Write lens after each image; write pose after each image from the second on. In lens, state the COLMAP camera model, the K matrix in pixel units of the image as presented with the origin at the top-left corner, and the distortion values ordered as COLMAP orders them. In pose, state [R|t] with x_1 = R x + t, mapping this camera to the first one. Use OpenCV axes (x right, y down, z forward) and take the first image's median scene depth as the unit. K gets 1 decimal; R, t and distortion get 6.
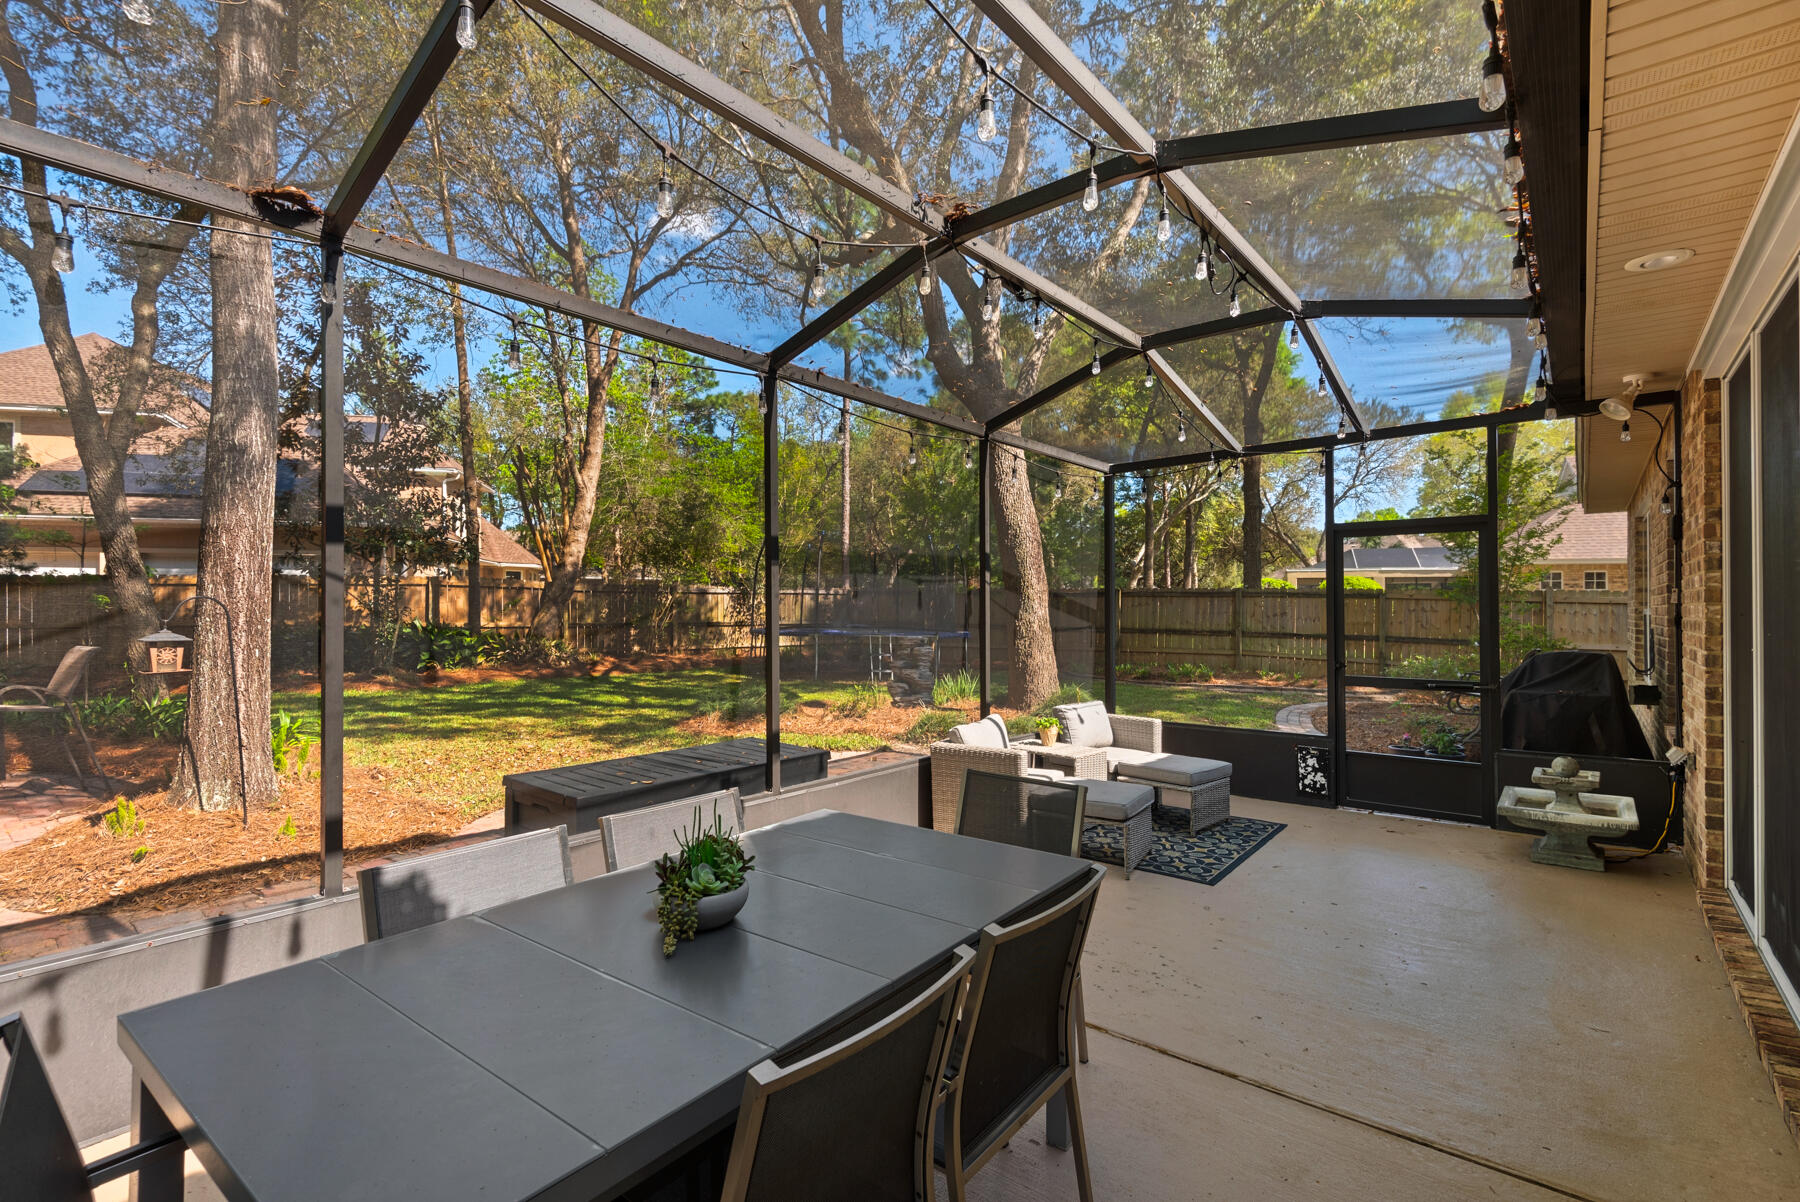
lens RADIAL K [[850.6, 0, 893.3], [0, 850.6, 599.1], [0, 0, 1]] dist [-0.000221, -0.000030]
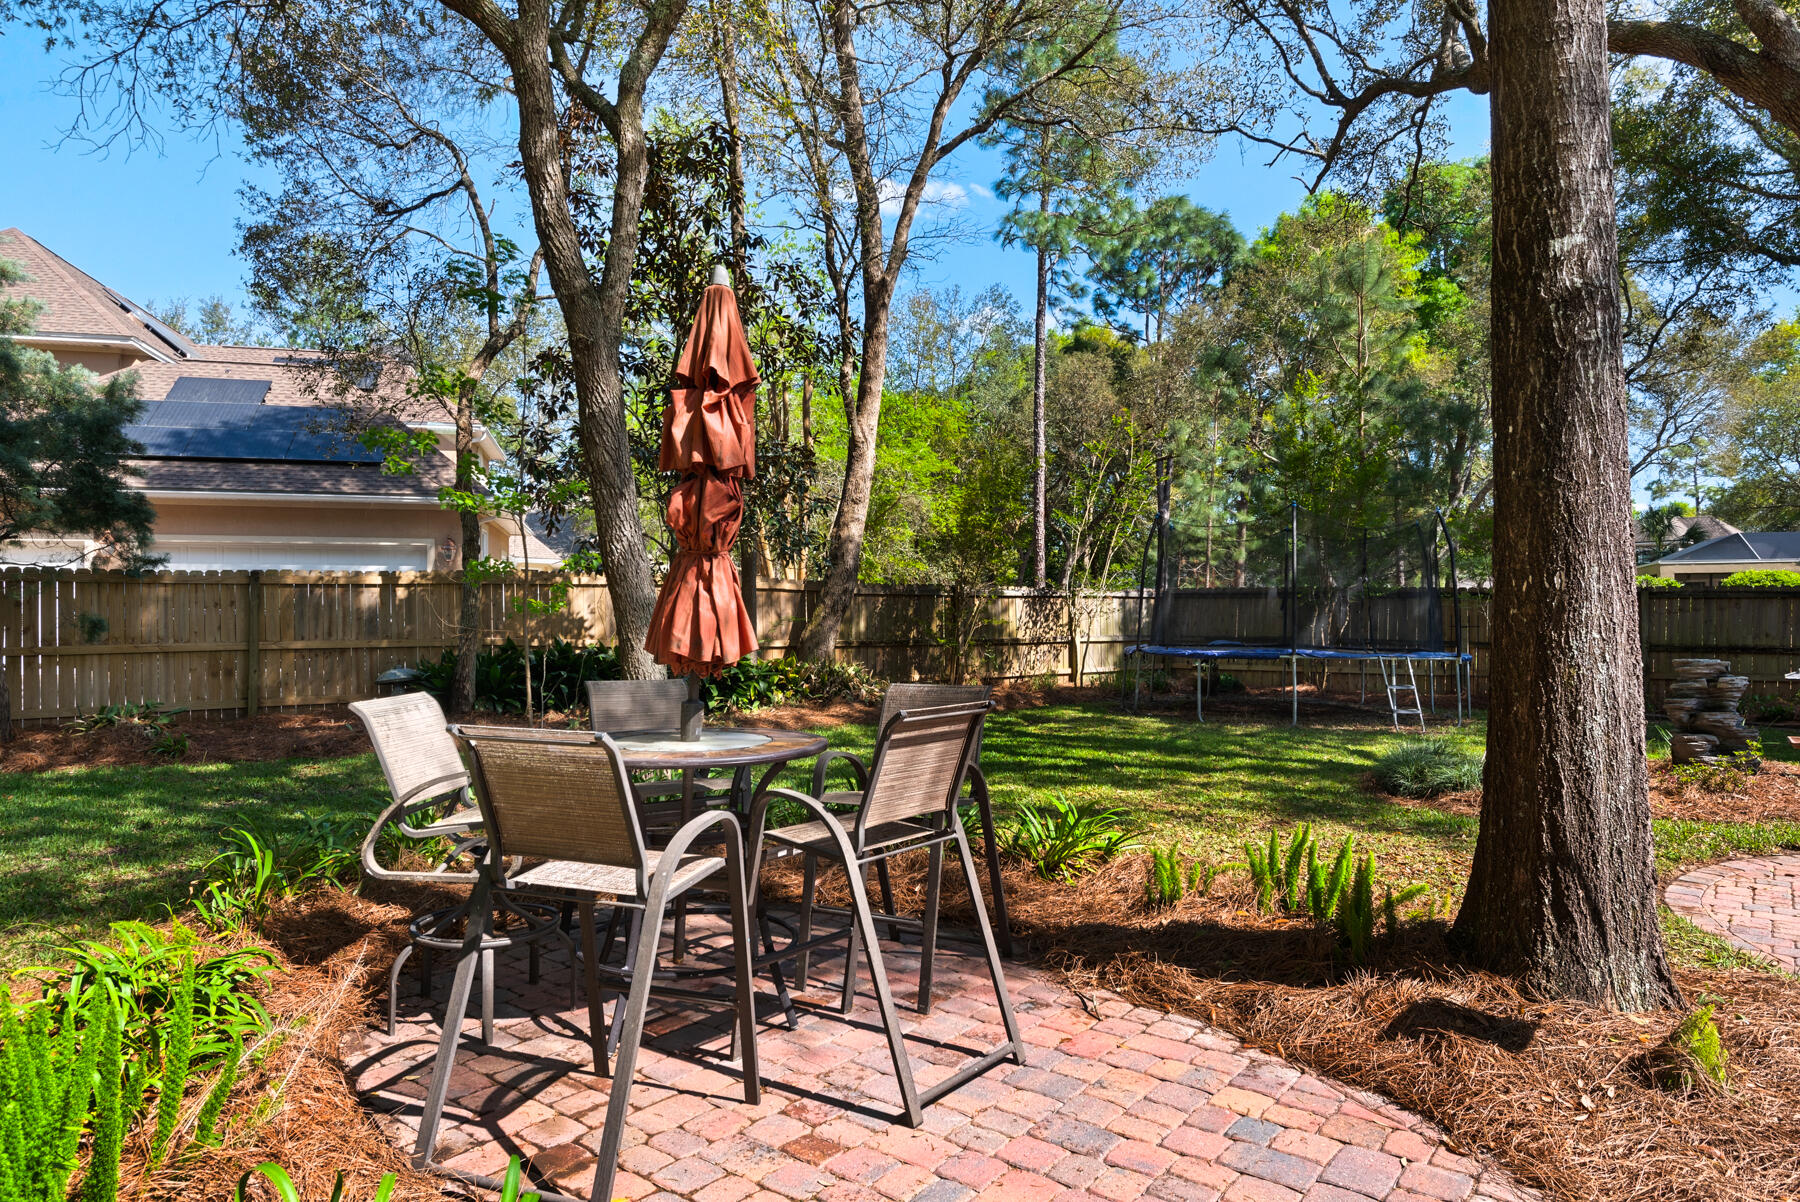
lens RADIAL K [[1130.3, 0, 899.7], [0, 1130.3, 605.4], [0, 0, 1]] dist [-0.001254, 0.000017]
pose [[0.999936, -0.004333, 0.010432, -0.302879], [0.004334, 0.999991, -0.000039, 0.000466], [-0.010431, 0.000084, 0.999946, 0.083375]]
